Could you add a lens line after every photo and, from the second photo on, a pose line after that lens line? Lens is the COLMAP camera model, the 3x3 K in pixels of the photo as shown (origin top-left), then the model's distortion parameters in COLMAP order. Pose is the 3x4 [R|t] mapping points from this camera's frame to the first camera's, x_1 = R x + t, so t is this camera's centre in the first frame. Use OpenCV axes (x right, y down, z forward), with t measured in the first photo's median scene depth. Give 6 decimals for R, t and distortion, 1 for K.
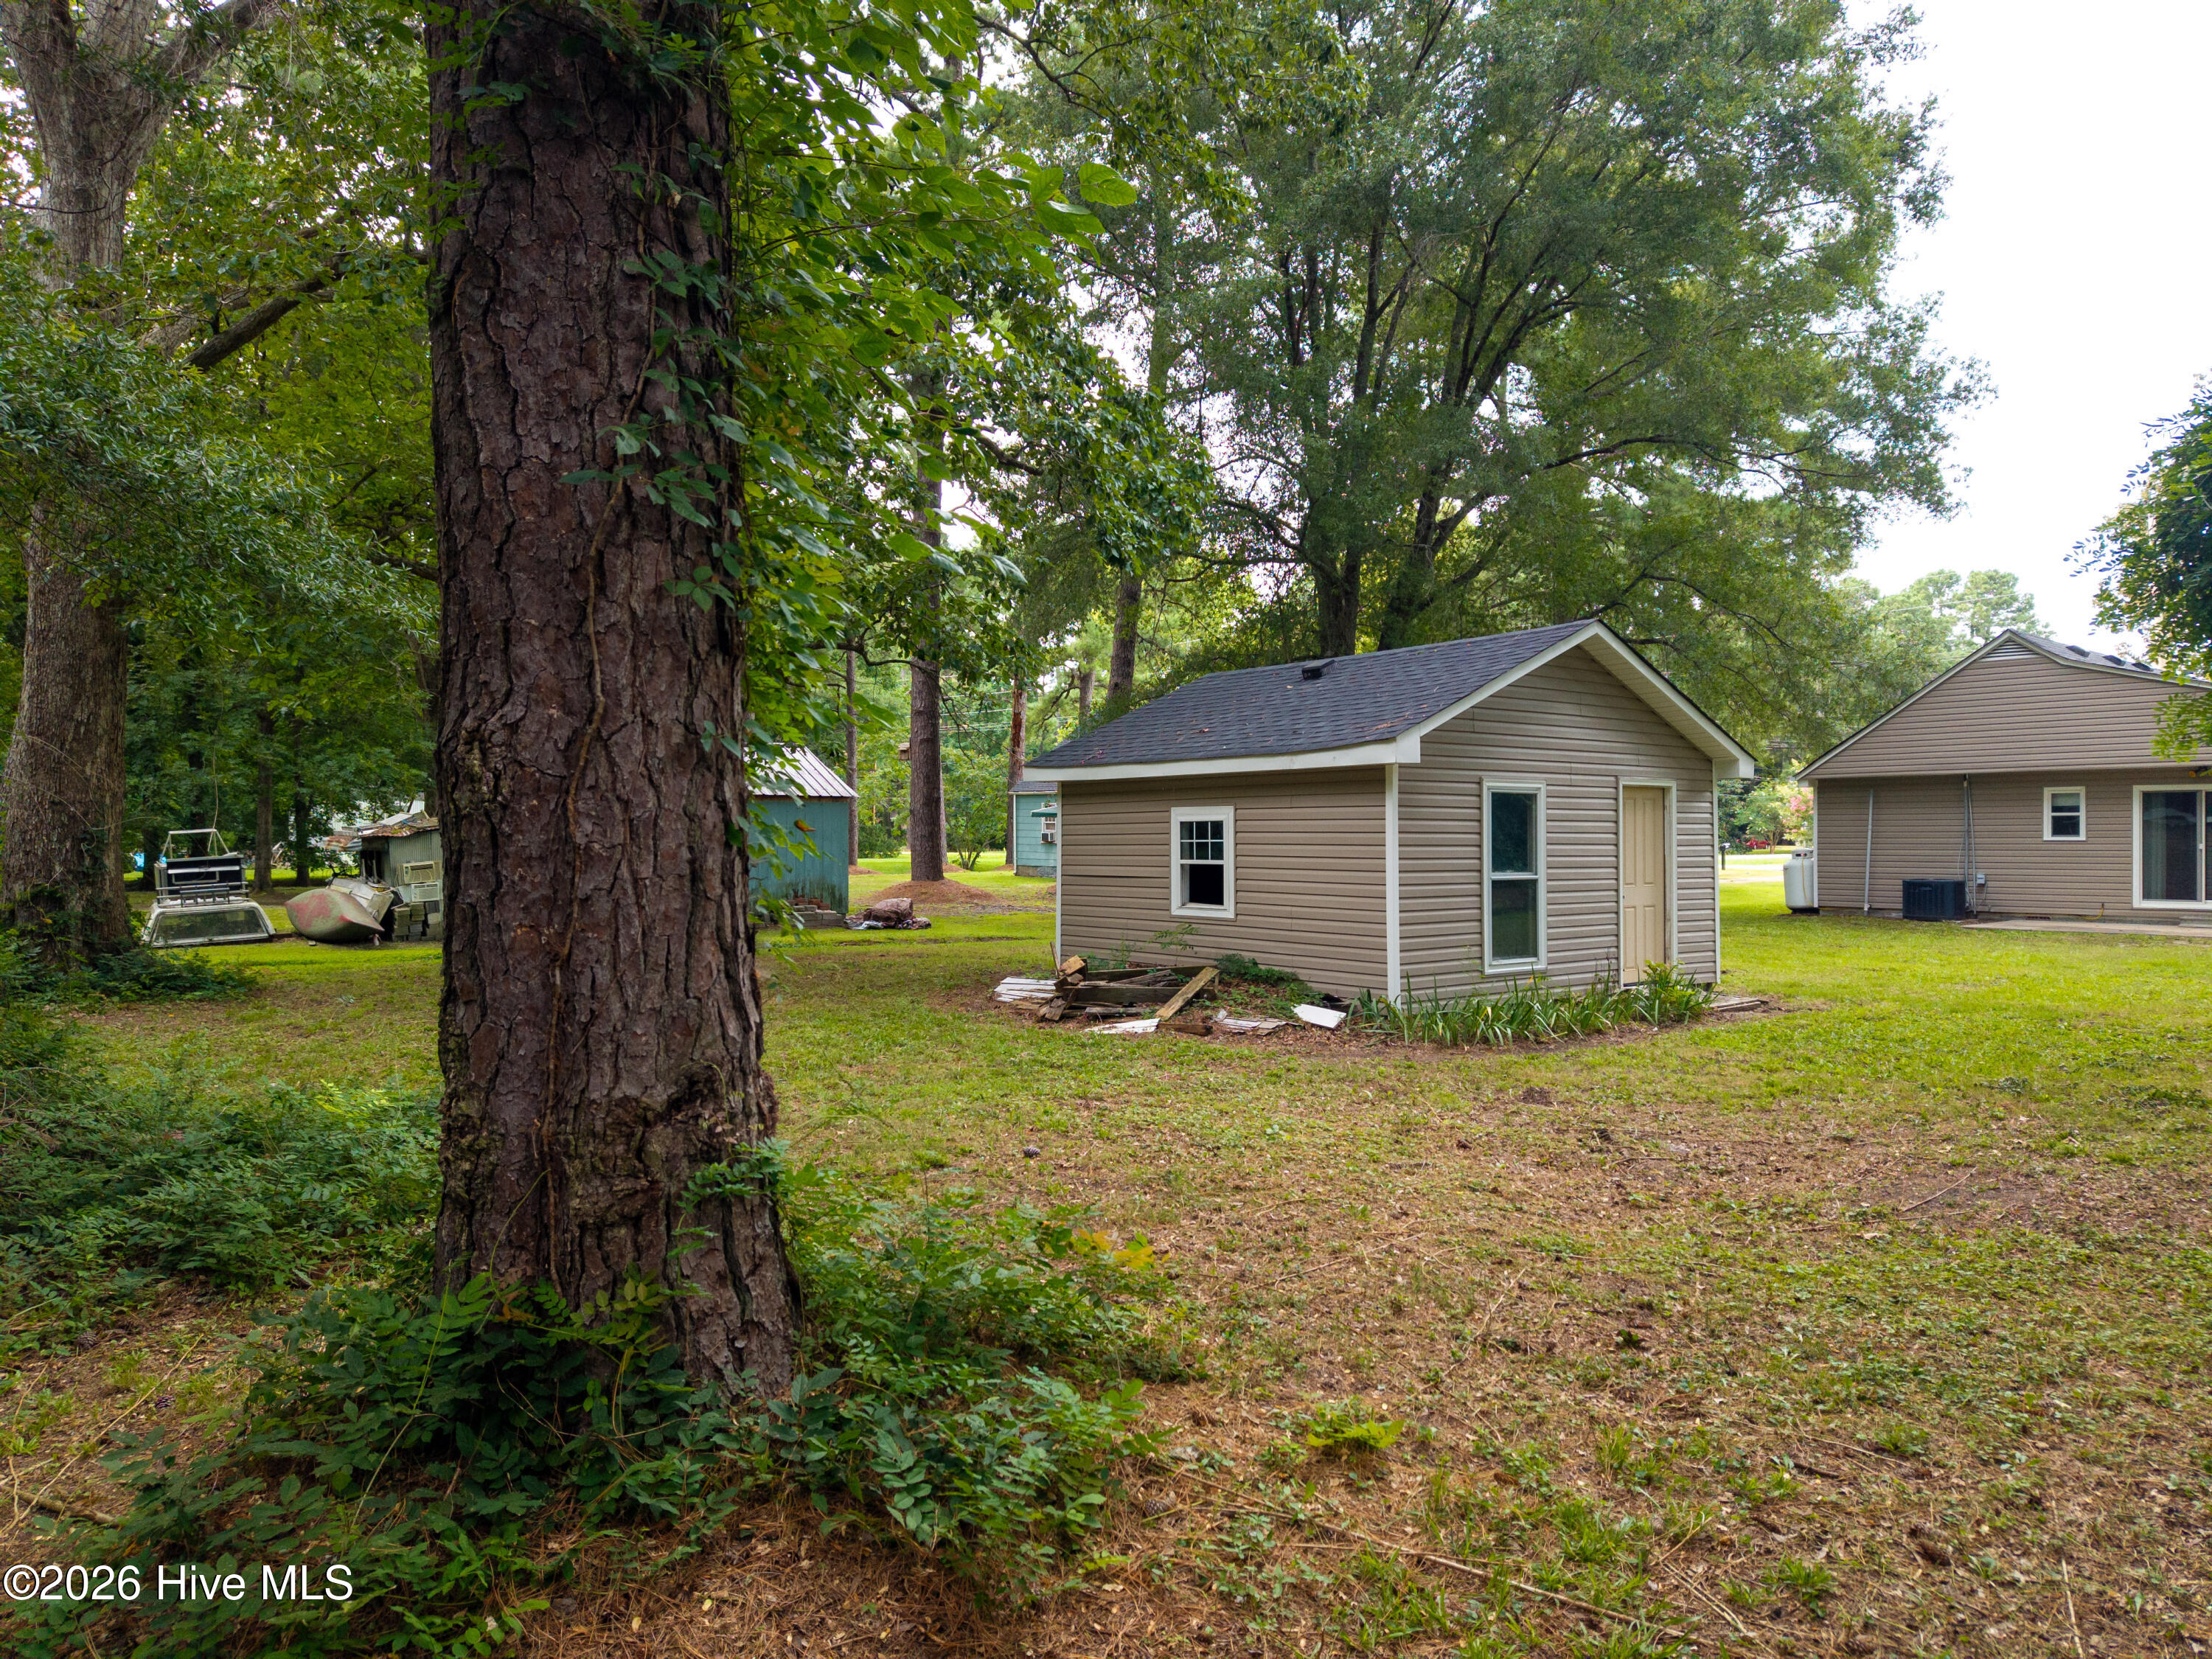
lens RADIAL K [[1476.0, 0, 1106.0], [0, 1476.0, 829.5], [0, 0, 1]] dist [0.070880, -0.080572]
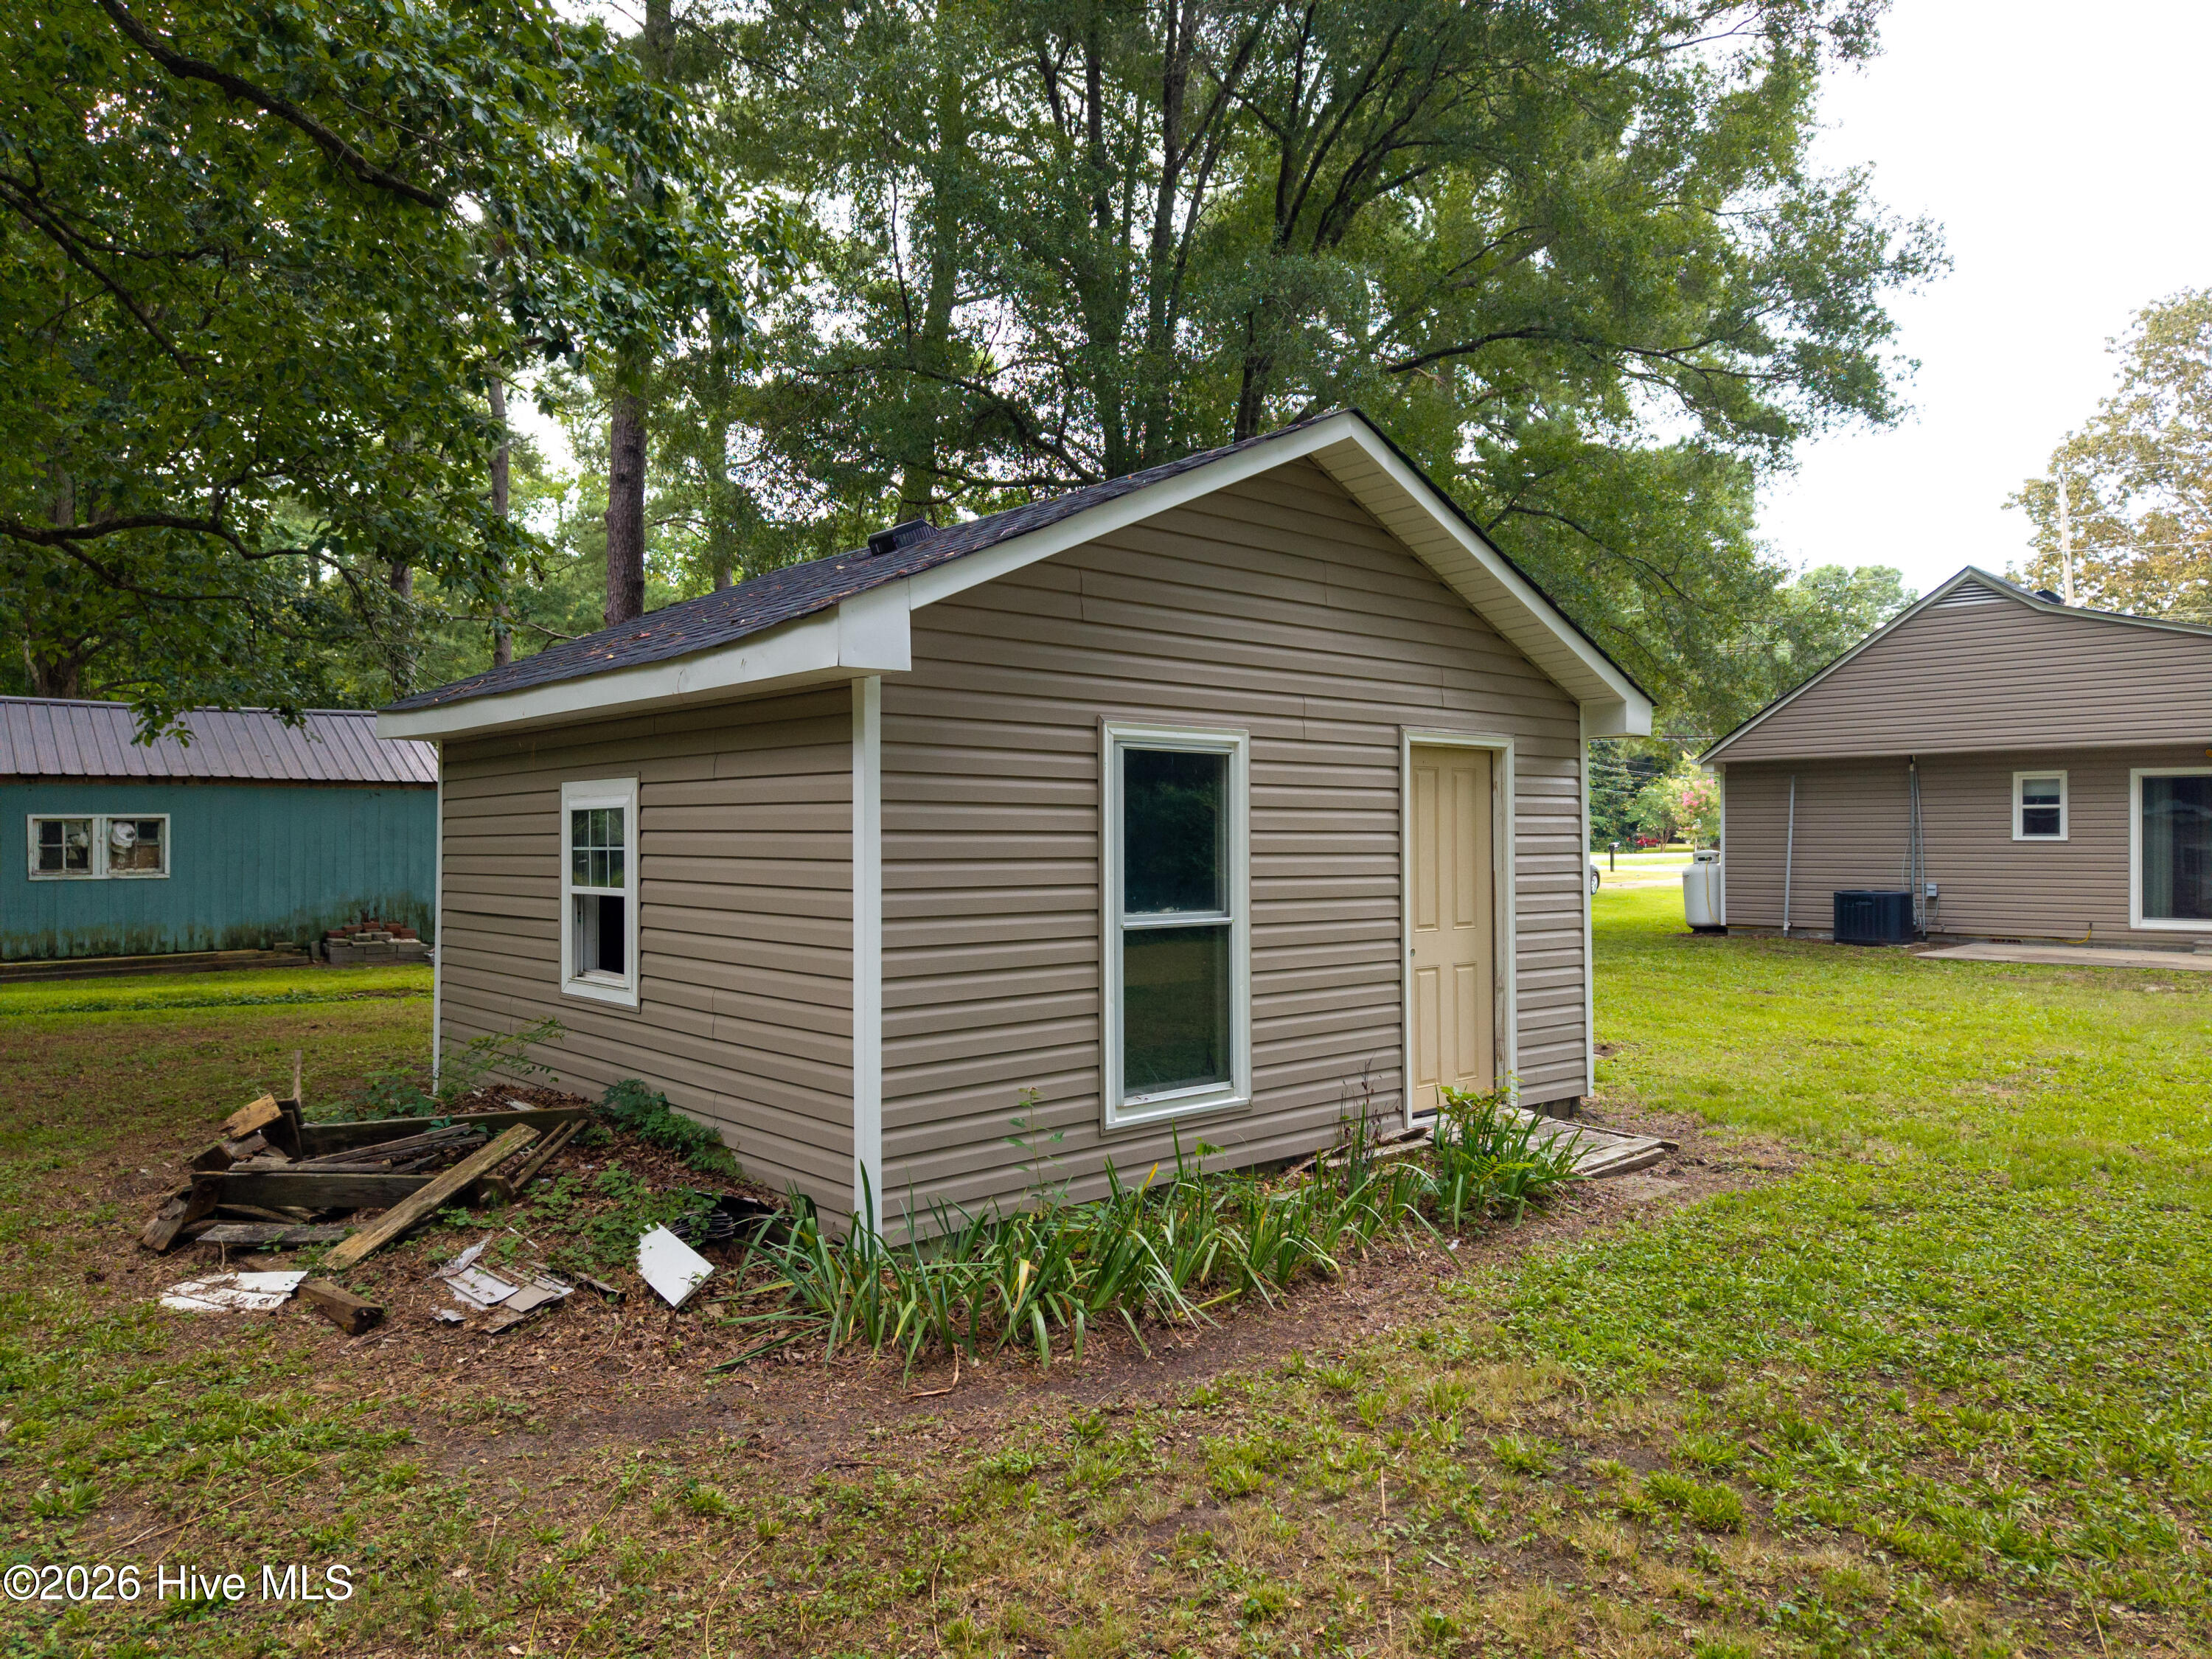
lens RADIAL K [[1476.0, 0, 1106.0], [0, 1476.0, 829.5], [0, 0, 1]] dist [0.070880, -0.080572]
pose [[0.998038, -0.000183, 0.062611, 0.196034], [0.000090, 0.999999, 0.001496, 0.000546], [-0.062611, -0.001488, 0.998037, 0.455950]]
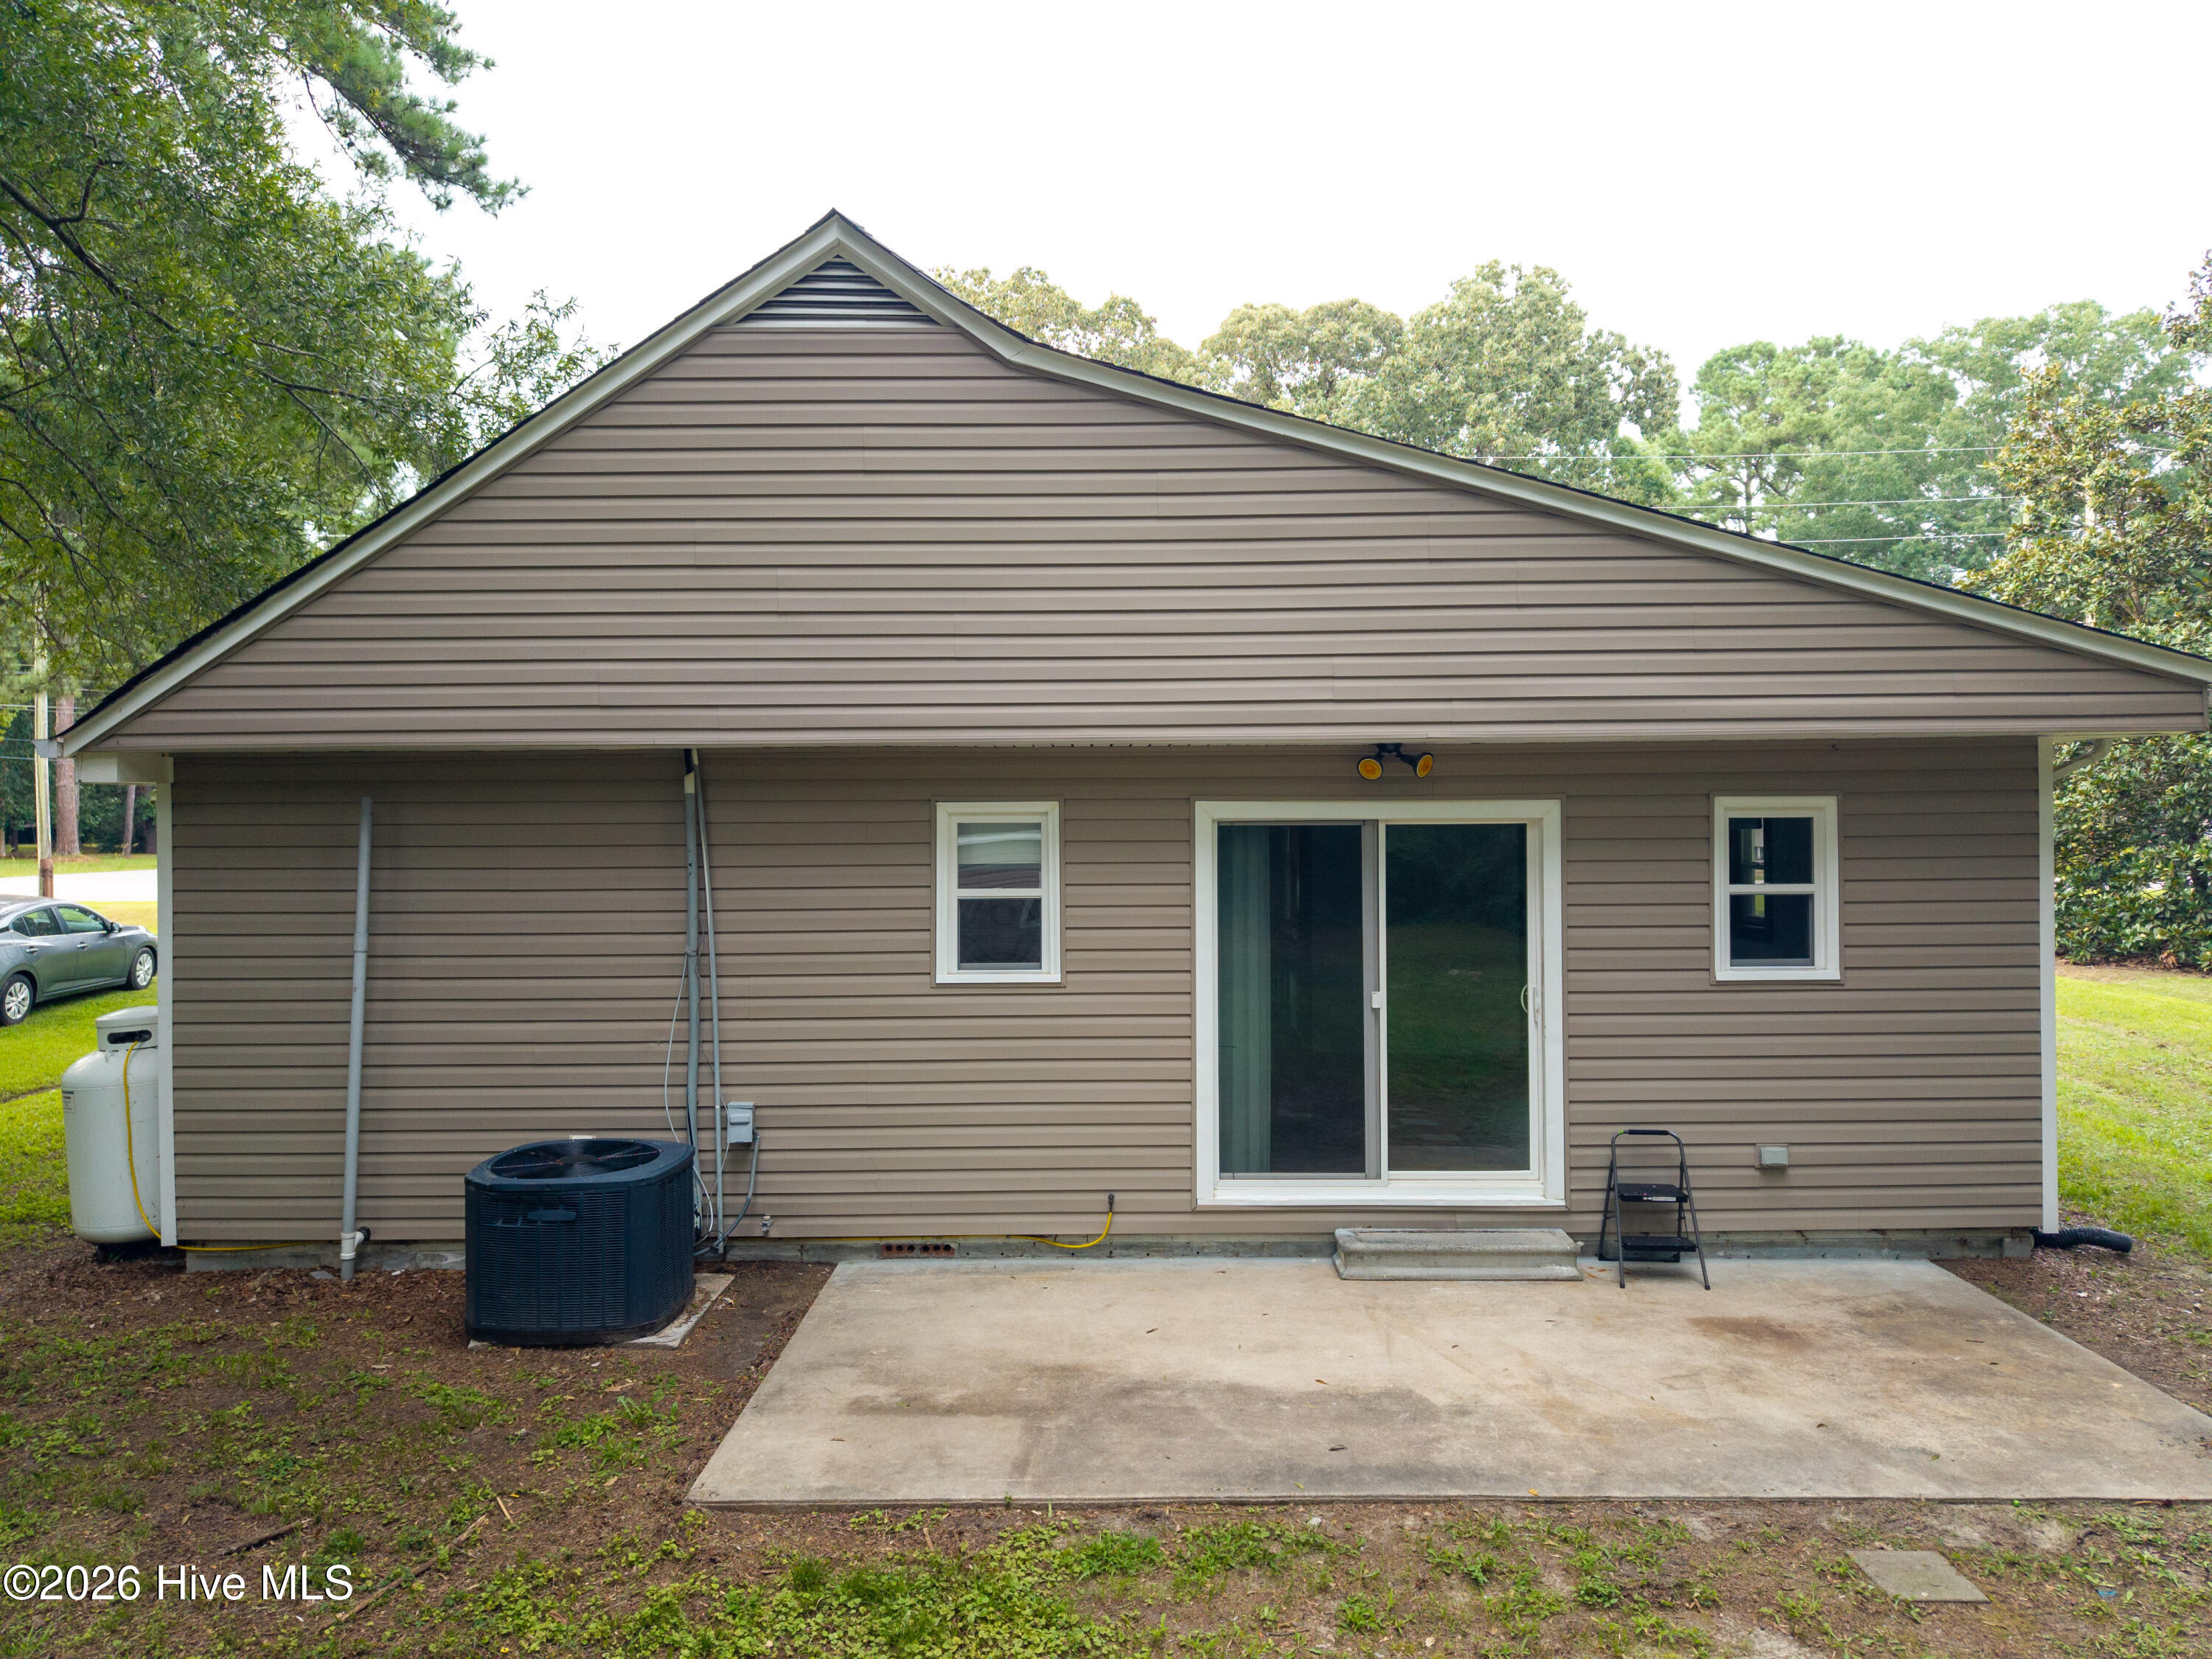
lens RADIAL K [[1546.6, 0, 1106.0], [0, 1546.6, 829.5], [0, 0, 1]] dist [0.063381, -0.097897]
pose [[0.672301, -0.006865, 0.740246, 0.748555], [-0.001656, 0.999941, 0.010778, -0.045398], [-0.740276, -0.008472, 0.672249, 1.359951]]
